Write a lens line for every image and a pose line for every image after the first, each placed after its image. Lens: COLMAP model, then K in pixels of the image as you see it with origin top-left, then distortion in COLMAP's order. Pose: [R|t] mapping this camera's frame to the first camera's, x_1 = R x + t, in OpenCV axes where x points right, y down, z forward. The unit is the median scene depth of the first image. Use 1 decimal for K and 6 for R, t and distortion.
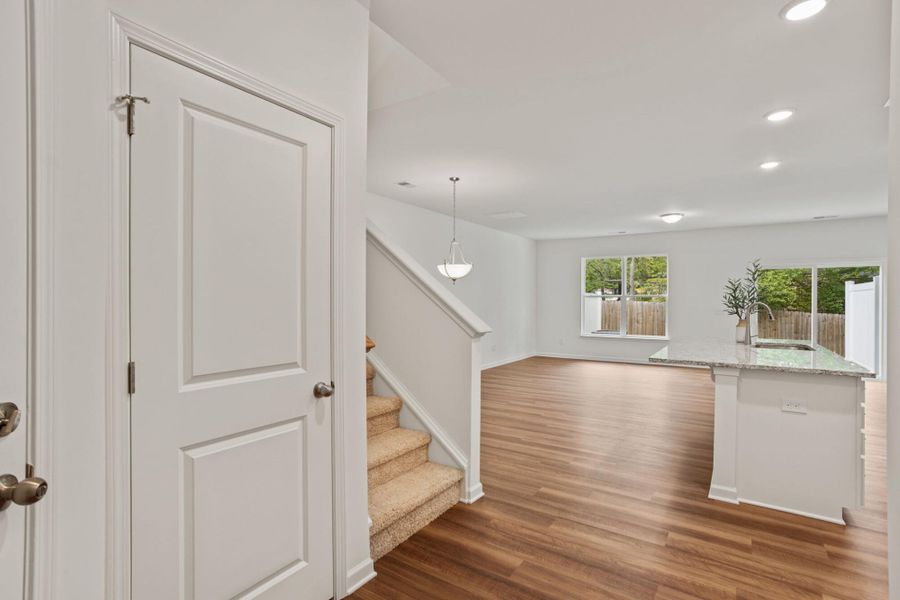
lens RADIAL K [[438.2, 0, 445.7], [0, 438.2, 299.0], [0, 0, 1]] dist [-0.049957, 0.029974]
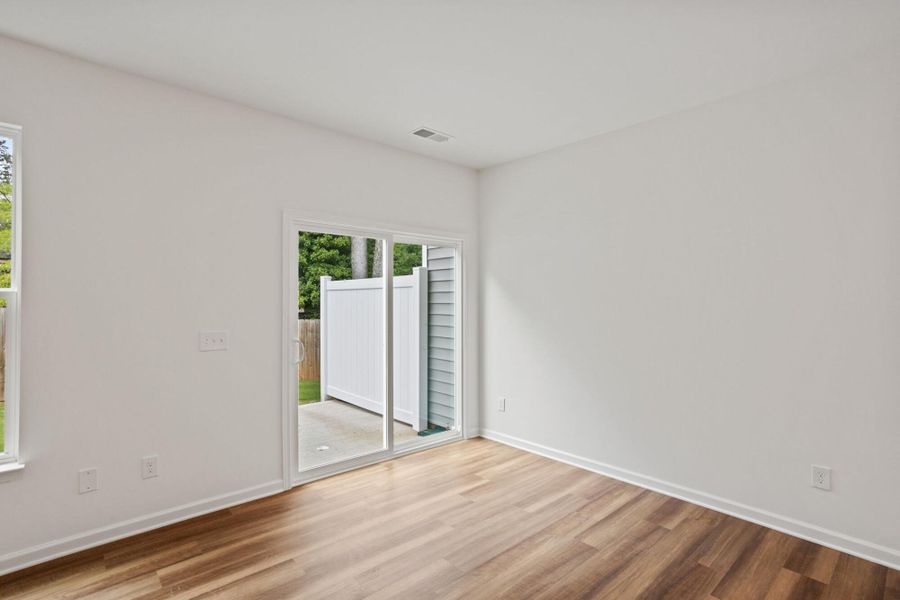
lens RADIAL K [[438.2, 0, 445.7], [0, 438.2, 299.0], [0, 0, 1]] dist [-0.049957, 0.029974]
pose [[0.245290, -0.000240, 0.969450, 0.575094], [-0.004199, 0.999990, 0.001310, -0.011431], [-0.969441, -0.004392, 0.245287, 1.206534]]
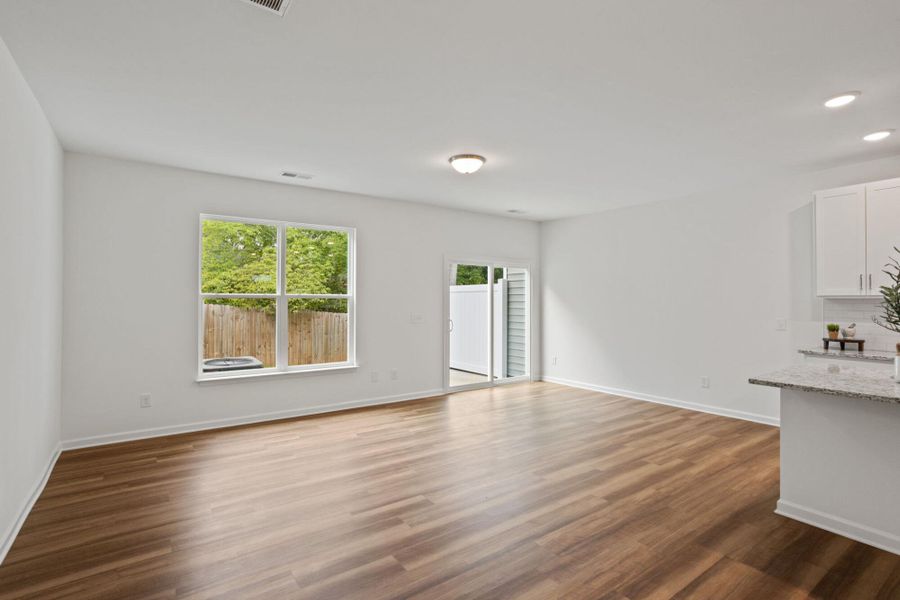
lens RADIAL K [[438.2, 0, 445.7], [0, 438.2, 299.0], [0, 0, 1]] dist [-0.049957, 0.029974]
pose [[0.345453, -0.000291, 0.938436, -0.058052], [-0.005175, 0.999984, 0.002215, -0.010844], [-0.938422, -0.005621, 0.345446, 1.146400]]
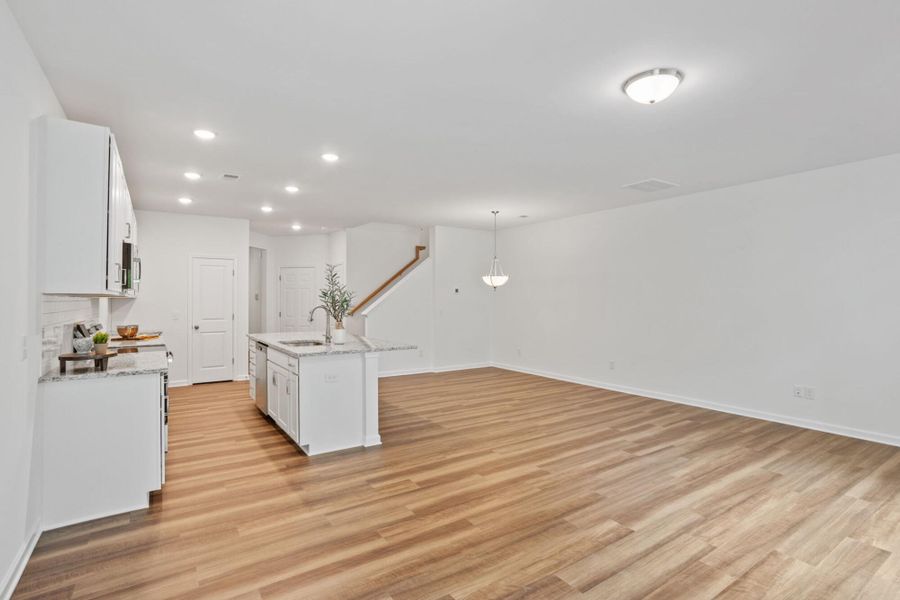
lens RADIAL K [[438.2, 0, 445.7], [0, 438.2, 299.0], [0, 0, 1]] dist [-0.049957, 0.029974]
pose [[-0.370774, -0.004037, -0.928714, 1.312866], [0.002928, 0.999981, -0.005516, -0.002227], [0.928719, -0.004765, -0.370755, 1.351861]]
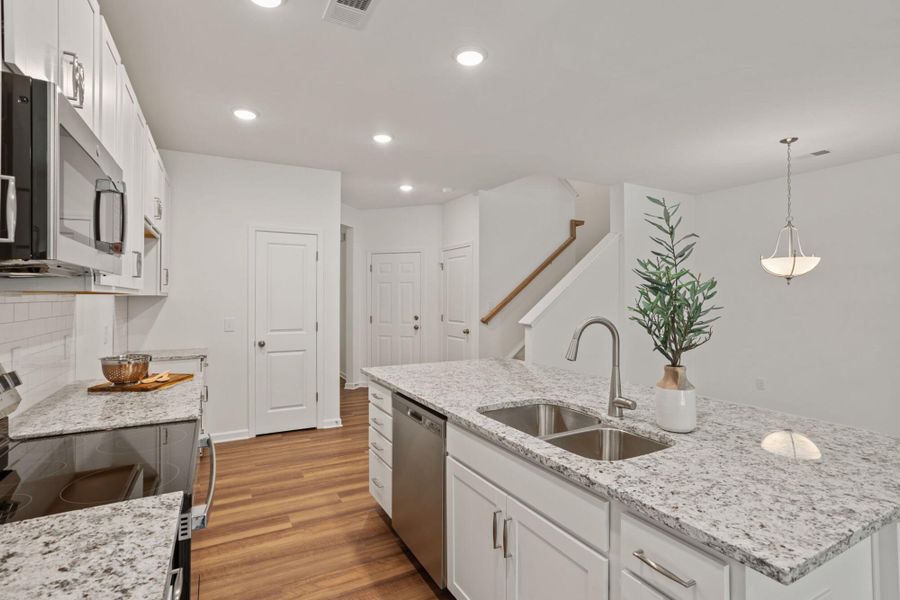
lens RADIAL K [[438.2, 0, 445.7], [0, 438.2, 299.0], [0, 0, 1]] dist [-0.049957, 0.029974]
pose [[-0.464587, -0.001765, -0.885526, 0.918760], [-0.000111, 0.999998, -0.001934, -0.008754], [0.885527, -0.000800, -0.464586, 0.825106]]
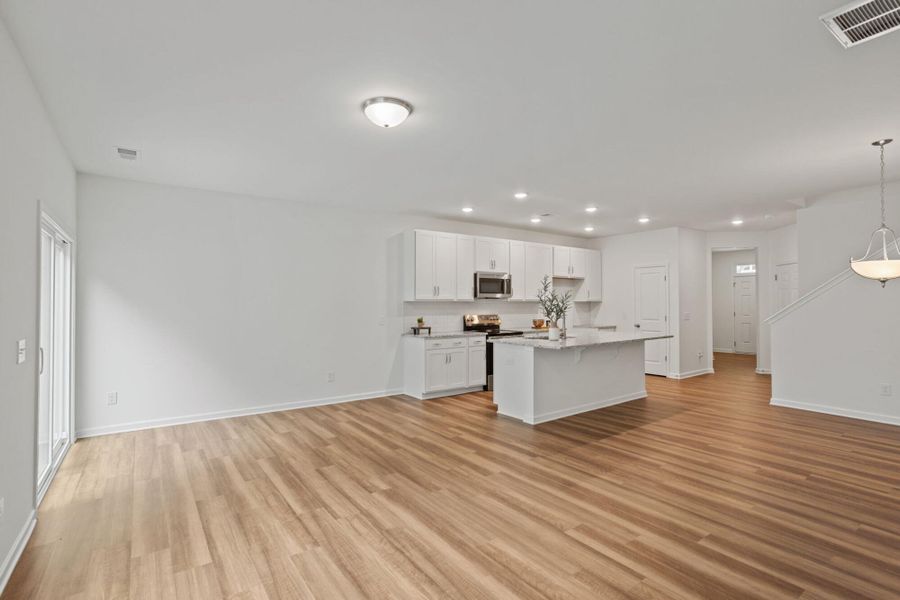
lens RADIAL K [[438.2, 0, 445.7], [0, 438.2, 299.0], [0, 0, 1]] dist [-0.049957, 0.029974]
pose [[-0.938656, 0.002092, 0.344847, 0.453646], [-0.001425, 0.999950, -0.009945, -0.007007], [-0.344851, -0.009826, -0.938606, 1.916027]]
